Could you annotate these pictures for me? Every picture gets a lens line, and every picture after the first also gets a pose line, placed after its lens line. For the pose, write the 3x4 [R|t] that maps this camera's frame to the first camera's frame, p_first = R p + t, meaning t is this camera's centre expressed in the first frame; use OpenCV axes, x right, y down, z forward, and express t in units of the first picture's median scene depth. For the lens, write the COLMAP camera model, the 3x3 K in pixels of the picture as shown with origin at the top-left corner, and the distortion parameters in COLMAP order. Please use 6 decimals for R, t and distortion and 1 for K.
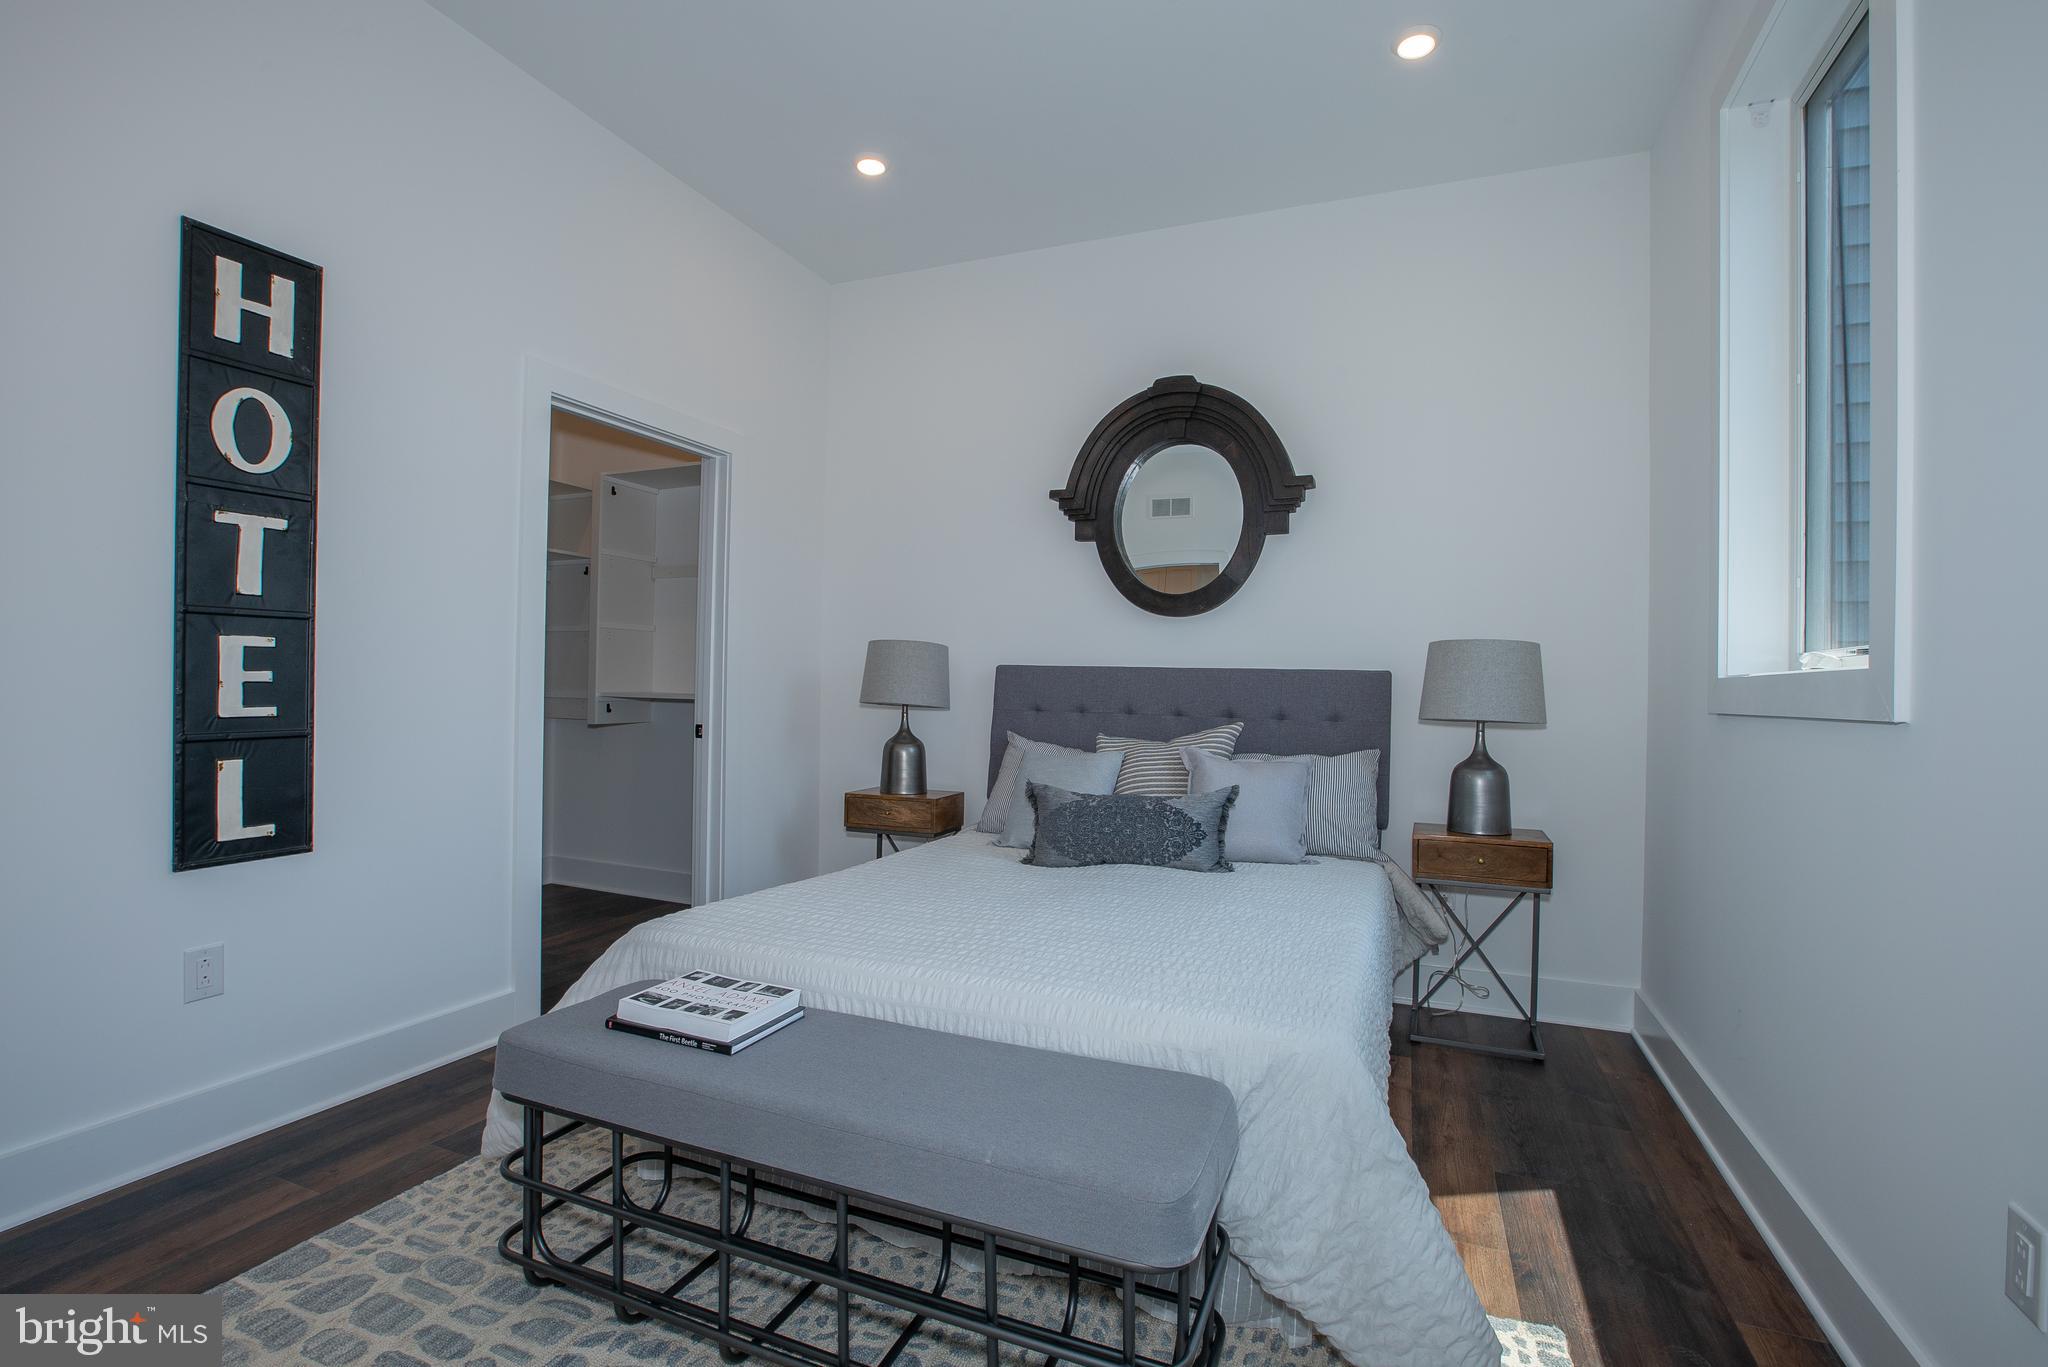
lens RADIAL K [[949.0, 0, 1018.0], [0, 949.0, 677.4], [0, 0, 1]] dist [-0.064585, 0.023015]
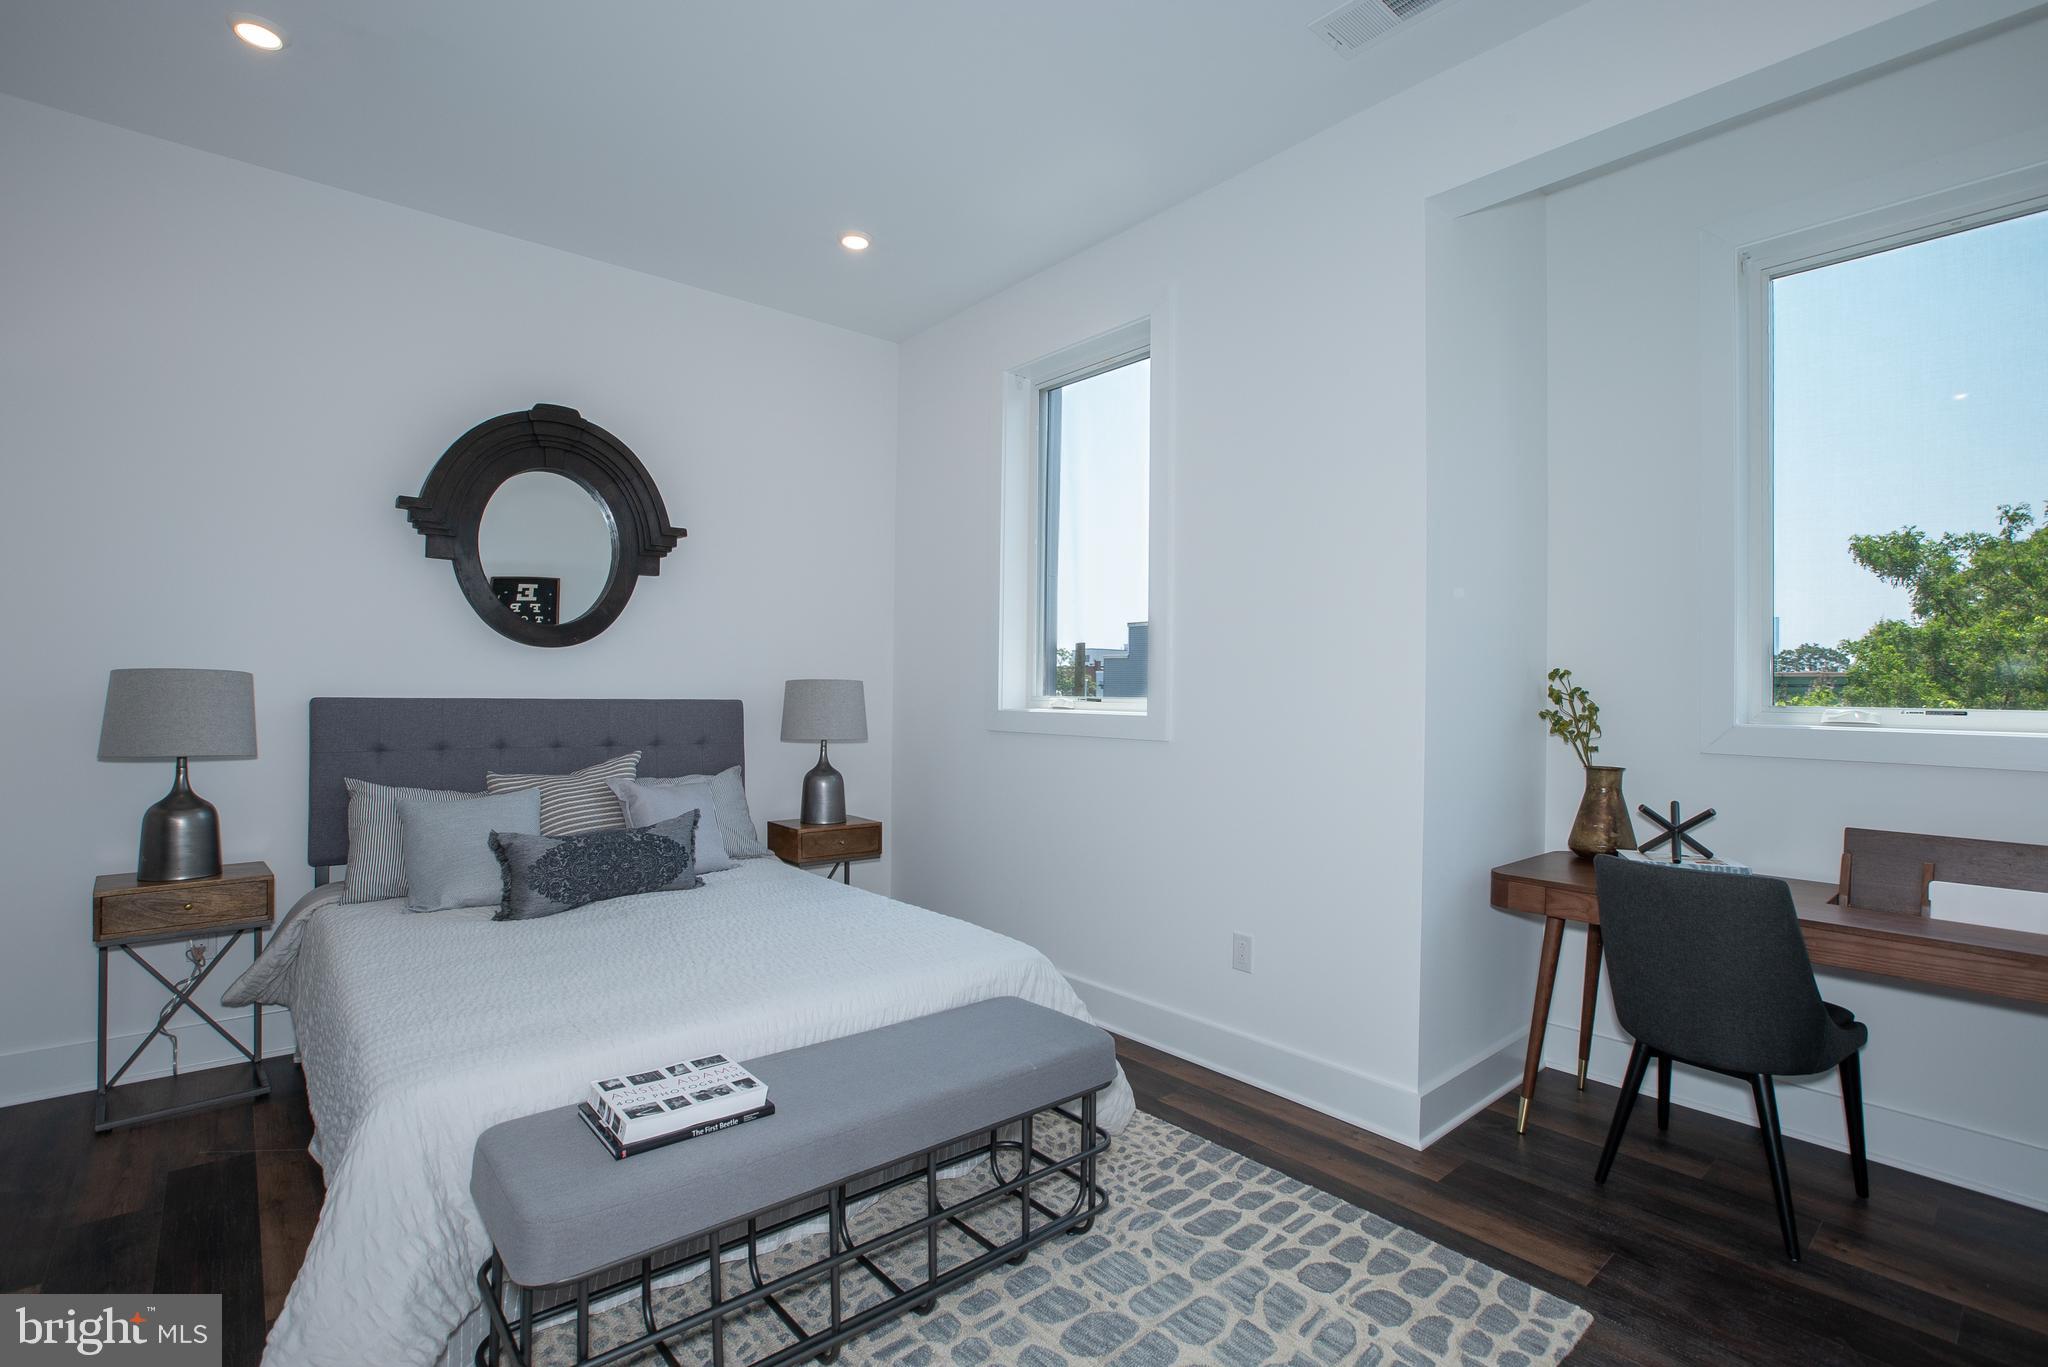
lens RADIAL K [[949.0, 0, 1018.0], [0, 949.0, 677.4], [0, 0, 1]] dist [-0.064585, 0.023015]
pose [[0.453638, -0.006950, 0.891159, -0.577982], [-0.010170, 0.999864, 0.012975, -0.060296], [-0.891128, -0.014949, 0.453505, 0.133830]]
